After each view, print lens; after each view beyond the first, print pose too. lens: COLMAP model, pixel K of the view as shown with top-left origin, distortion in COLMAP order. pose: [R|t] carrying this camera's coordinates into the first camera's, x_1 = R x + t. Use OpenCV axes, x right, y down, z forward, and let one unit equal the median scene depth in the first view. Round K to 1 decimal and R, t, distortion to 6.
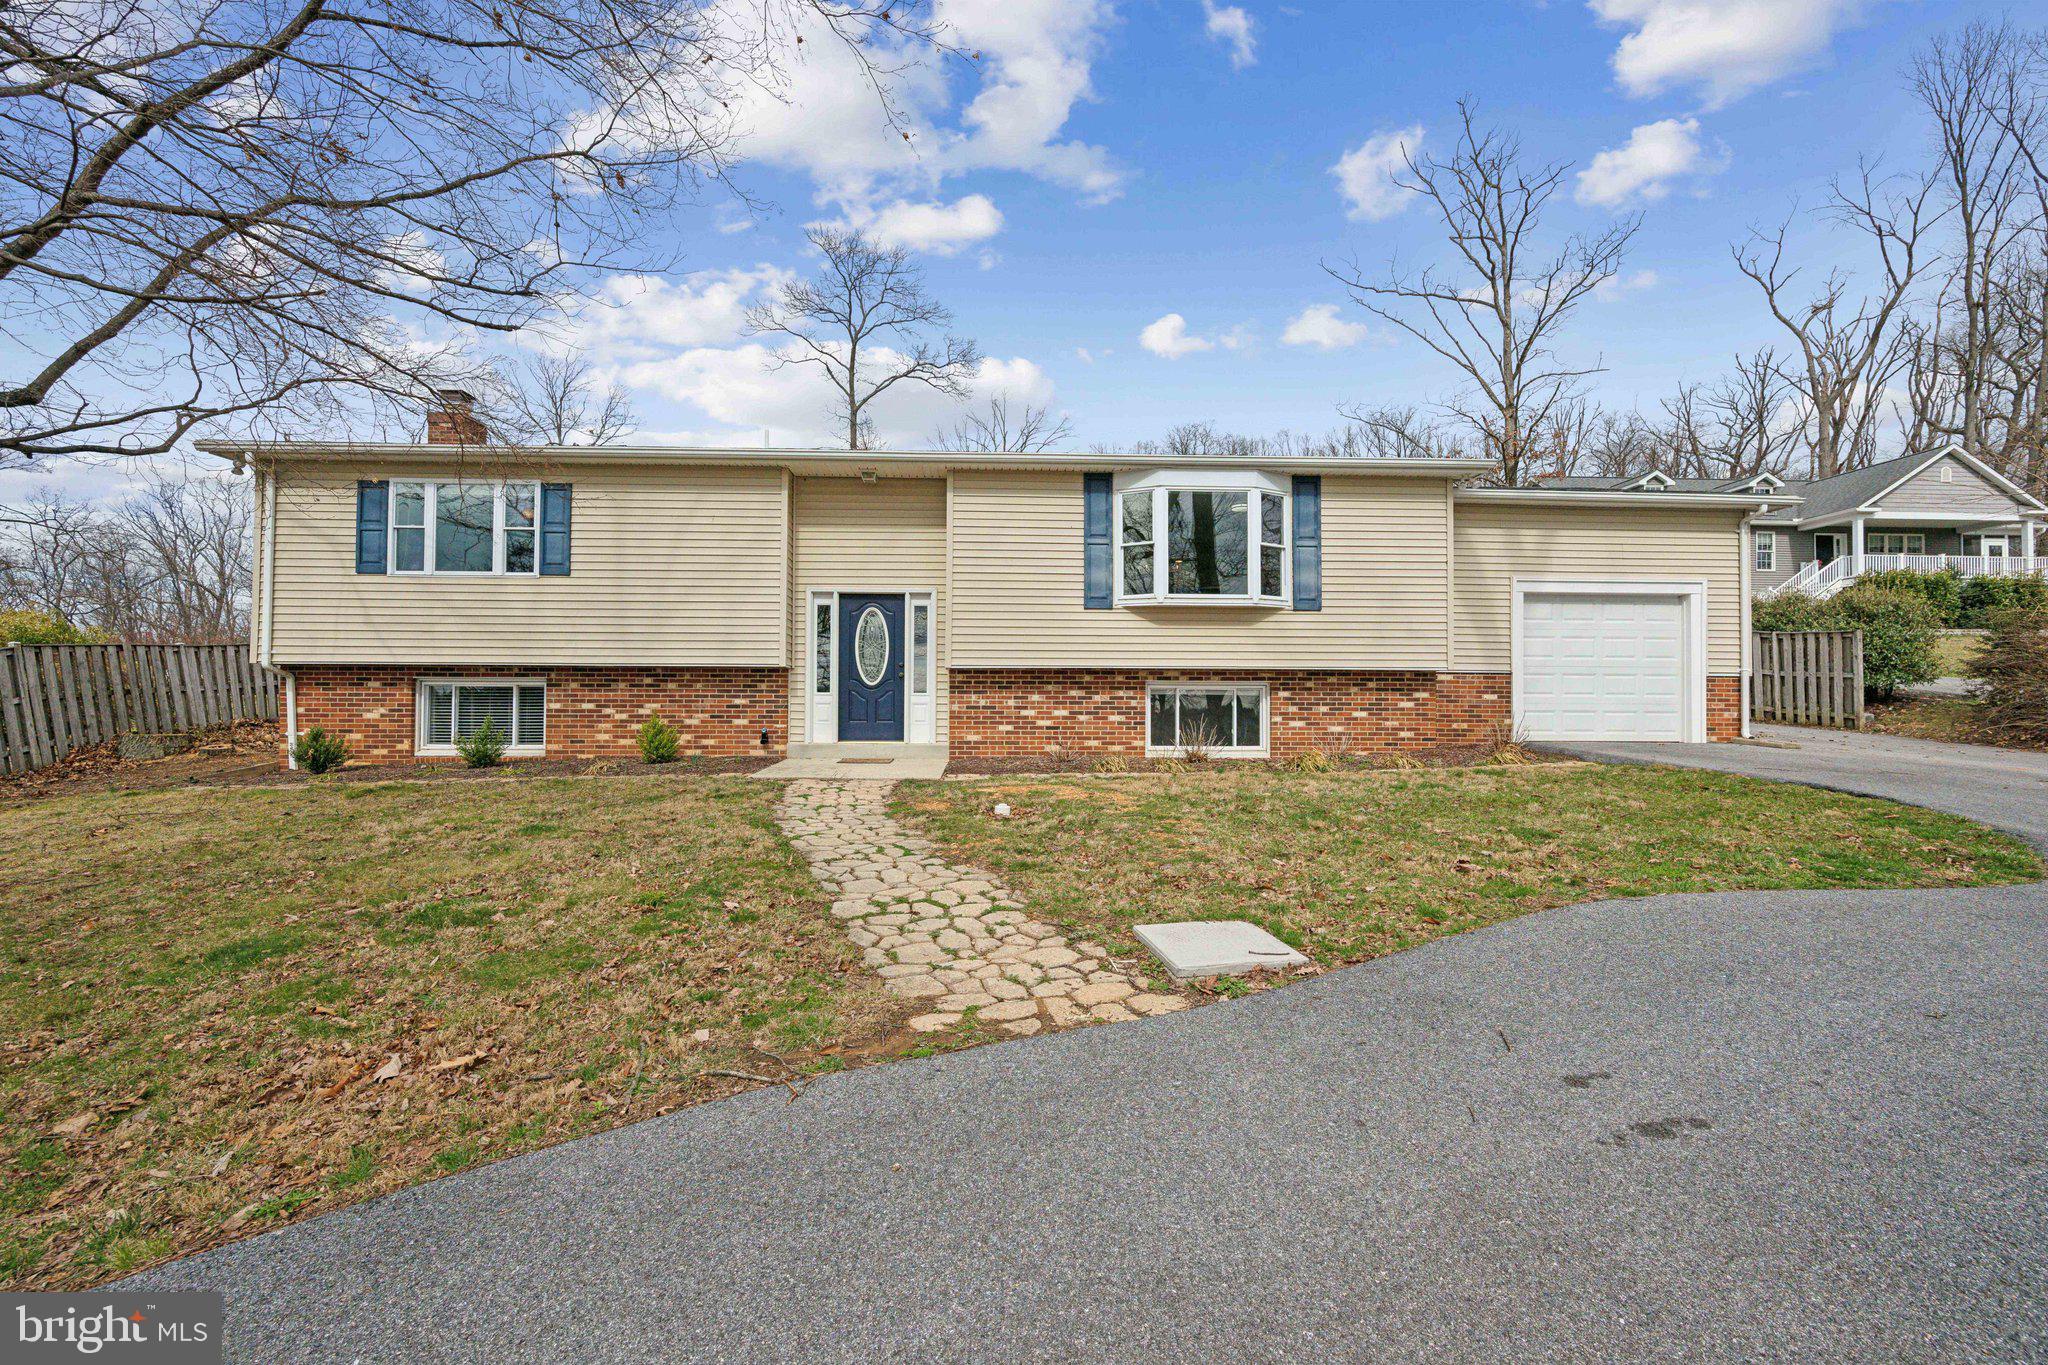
lens RADIAL K [[807.1, 0, 1017.3], [0, 807.1, 691.3], [0, 0, 1]] dist [-0.000904, 0.000337]
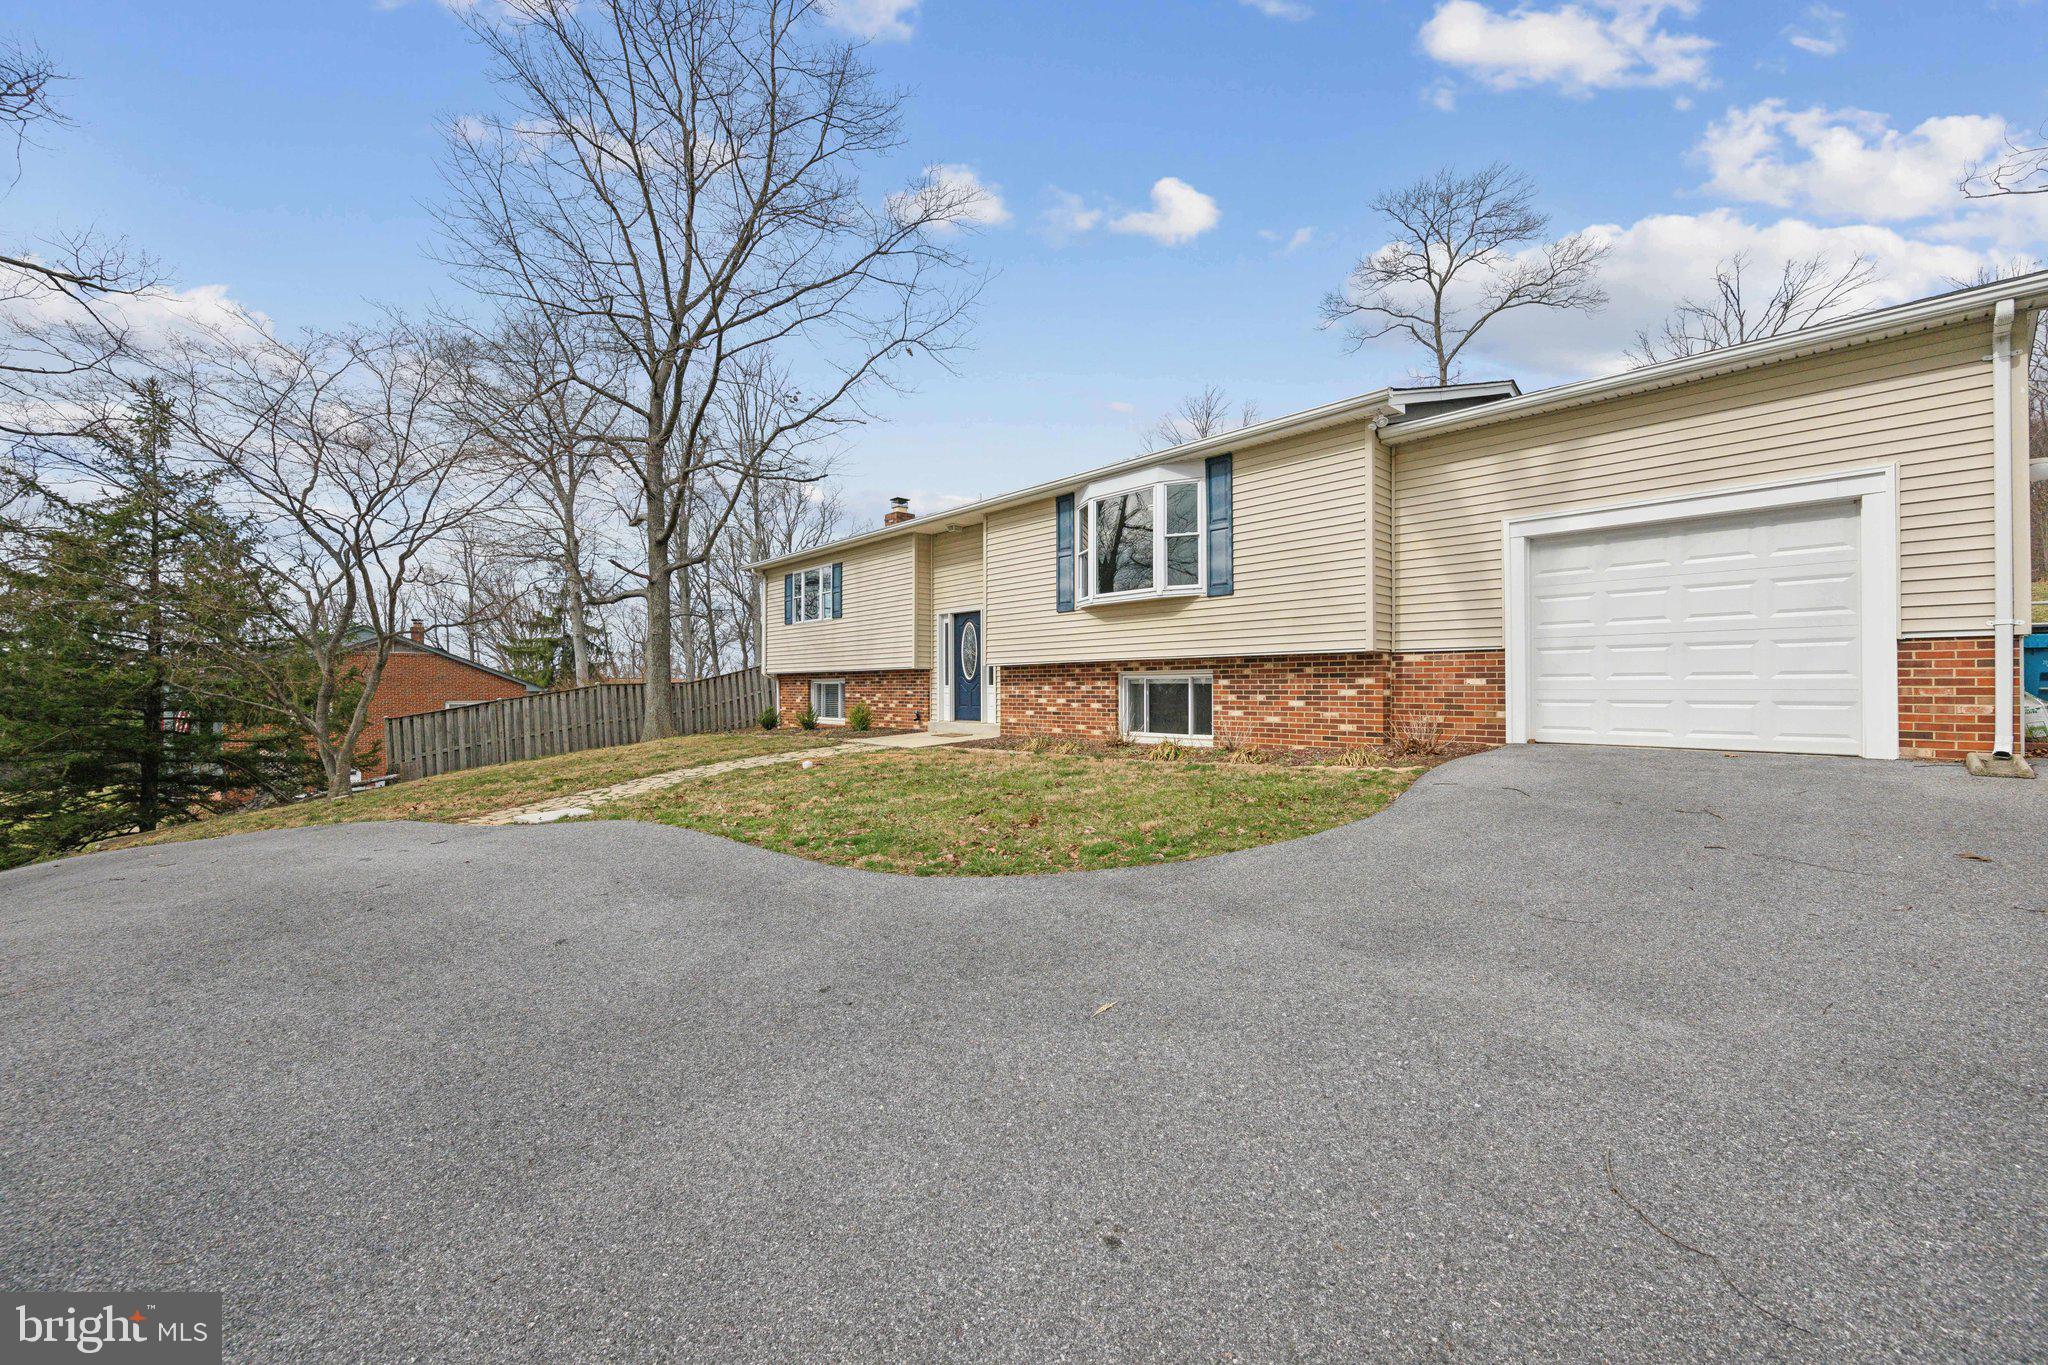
lens RADIAL K [[807.1, 0, 988.0], [0, 807.1, 685.2], [0, 0, 1]] dist [-0.000904, 0.000337]
pose [[0.631270, -0.010626, -0.775490, 0.905146], [0.015877, 0.999874, -0.000776, 0.003401], [0.775400, -0.011822, 0.631359, 0.167894]]
